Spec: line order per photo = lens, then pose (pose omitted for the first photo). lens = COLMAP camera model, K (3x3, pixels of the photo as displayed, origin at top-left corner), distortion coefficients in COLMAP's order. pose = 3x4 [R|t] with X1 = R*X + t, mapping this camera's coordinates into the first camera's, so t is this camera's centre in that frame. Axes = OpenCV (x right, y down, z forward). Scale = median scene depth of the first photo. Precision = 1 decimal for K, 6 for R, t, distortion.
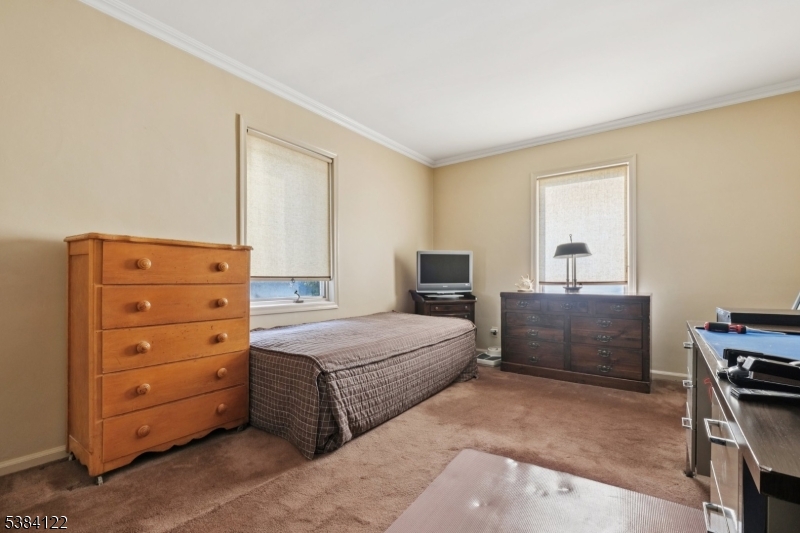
lens RADIAL K [[358.0, 0, 392.9], [0, 358.0, 283.0], [0, 0, 1]] dist [-0.003957, -0.000421]
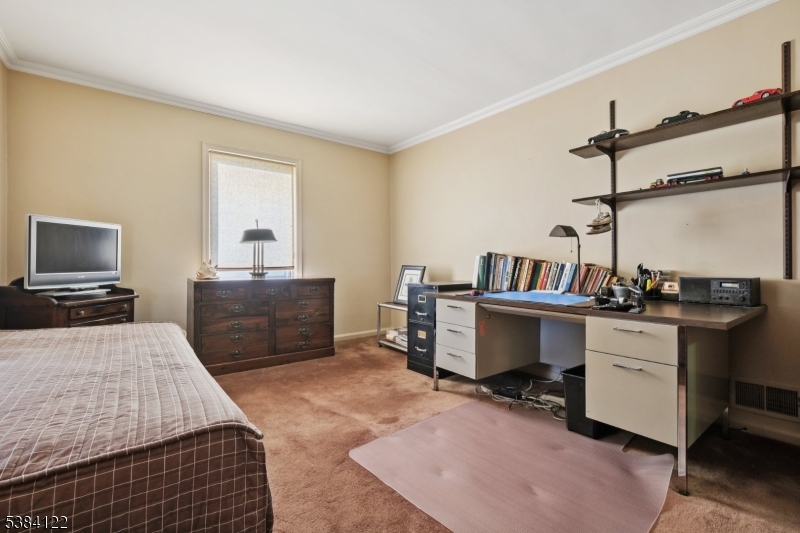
lens RADIAL K [[358.0, 0, 399.4], [0, 358.0, 260.8], [0, 0, 1]] dist [-0.003957, -0.000421]
pose [[0.267621, 0.004612, 0.963513, -0.360251], [0.008580, 0.999937, -0.007169, -0.010836], [-0.963486, 0.010185, 0.267565, 0.355331]]
